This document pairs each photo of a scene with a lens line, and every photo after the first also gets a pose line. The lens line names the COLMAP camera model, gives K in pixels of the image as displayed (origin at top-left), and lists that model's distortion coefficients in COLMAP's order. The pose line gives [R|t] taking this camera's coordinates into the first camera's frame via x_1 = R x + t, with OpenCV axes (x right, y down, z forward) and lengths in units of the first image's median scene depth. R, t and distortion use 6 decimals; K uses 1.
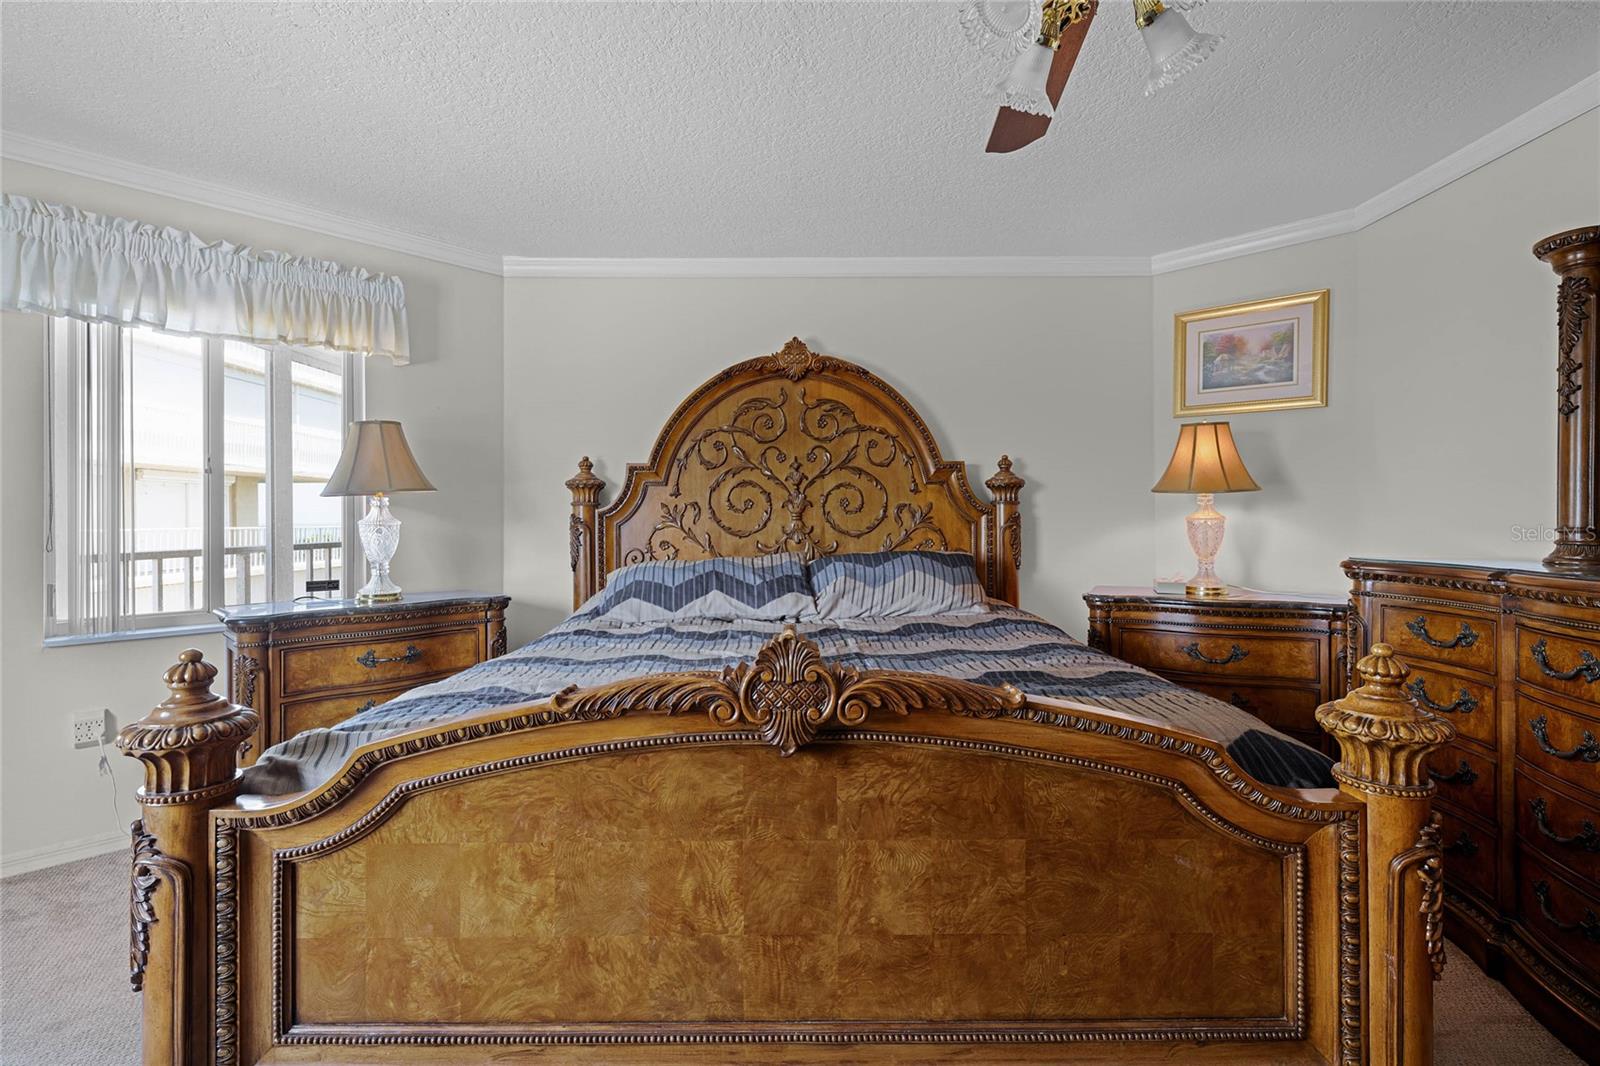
lens RADIAL K [[698.8, 0, 802.7], [0, 698.8, 521.4], [0, 0, 1]] dist [0.000896, 0.000431]
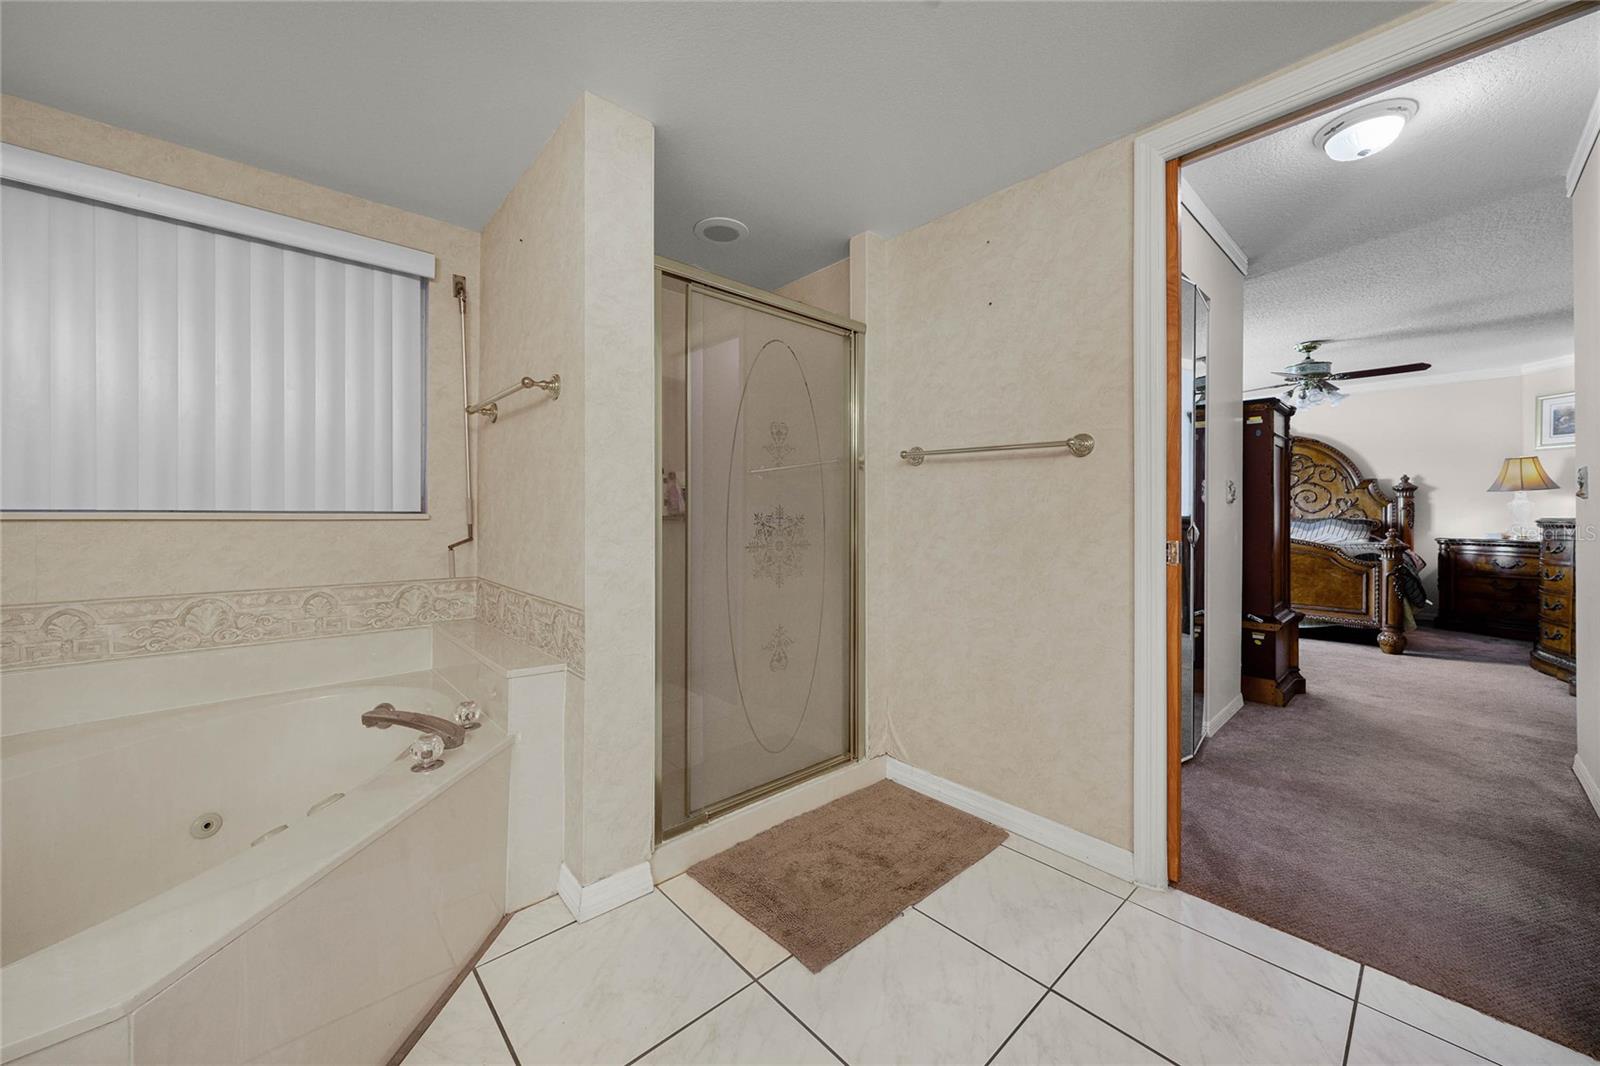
lens RADIAL K [[602.4, 0, 807.1], [0, 602.4, 516.4], [0, 0, 1]] dist [-0.000886, 0.000069]
pose [[0.685144, 0.010270, -0.728335, 0.383074], [-0.008827, 0.999944, 0.005796, 0.037378], [0.728354, 0.002458, 0.685196, -1.581905]]
